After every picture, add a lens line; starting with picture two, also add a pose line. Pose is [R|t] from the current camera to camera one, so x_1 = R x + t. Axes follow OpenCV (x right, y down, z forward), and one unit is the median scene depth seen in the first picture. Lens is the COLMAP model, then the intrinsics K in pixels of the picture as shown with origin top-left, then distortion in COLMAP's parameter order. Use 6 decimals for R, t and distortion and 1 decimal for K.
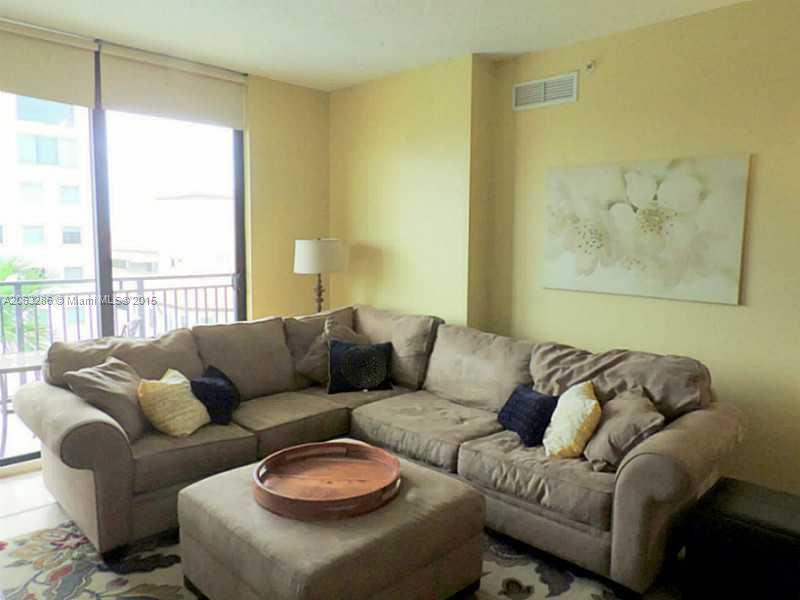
lens RADIAL K [[573.1, 0, 400.5], [0, 573.1, 301.2], [0, 0, 1]] dist [-0.009197, -0.002159]
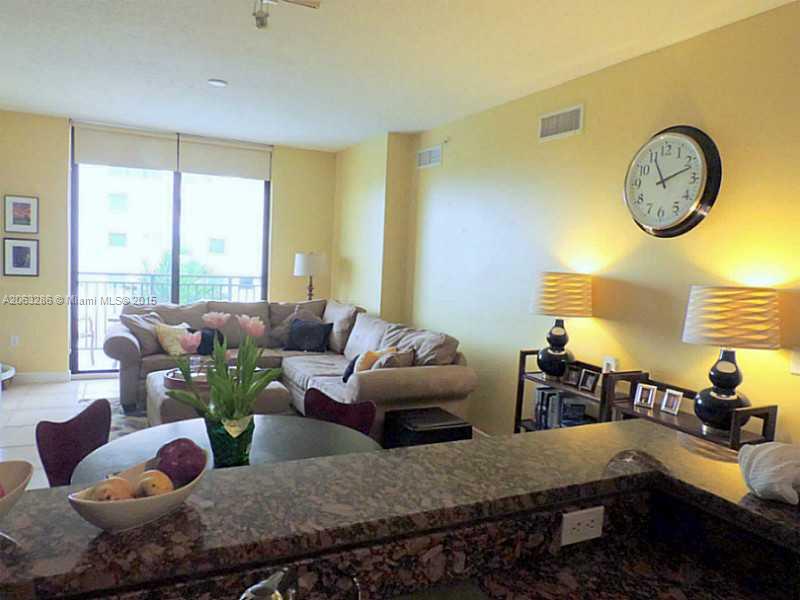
lens RADIAL K [[573.1, 0, 402.0], [0, 573.1, 303.1], [0, 0, 1]] dist [-0.009197, -0.002159]
pose [[0.946028, 0.061485, -0.318200, 0.657255], [-0.072417, 0.997118, -0.022628, 0.042530], [0.315891, 0.044450, 0.947754, -0.381987]]
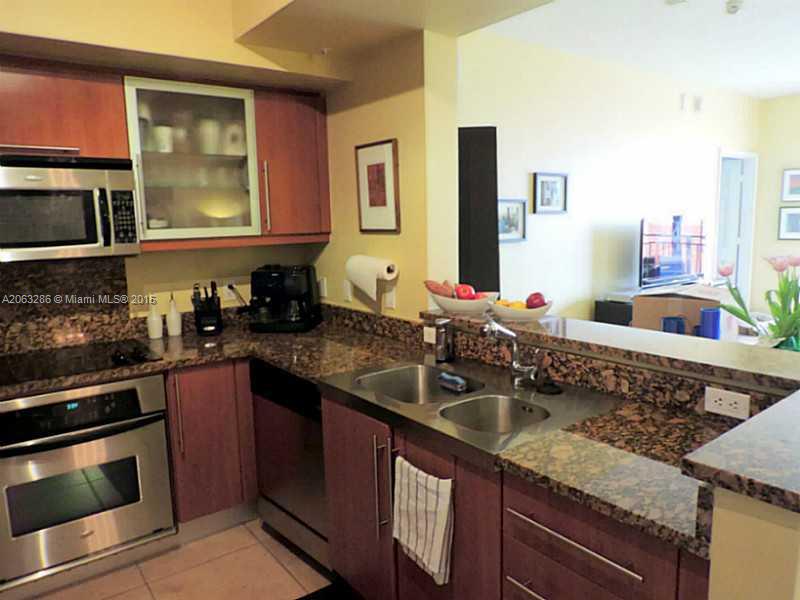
lens RADIAL K [[573.1, 0, 400.6], [0, 573.1, 298.7], [0, 0, 1]] dist [-0.009197, -0.002159]
pose [[-0.128764, 0.133525, -0.982645, 1.088902], [-0.086765, 0.985577, 0.145293, 0.038780], [0.987872, 0.103967, -0.115322, -0.230636]]
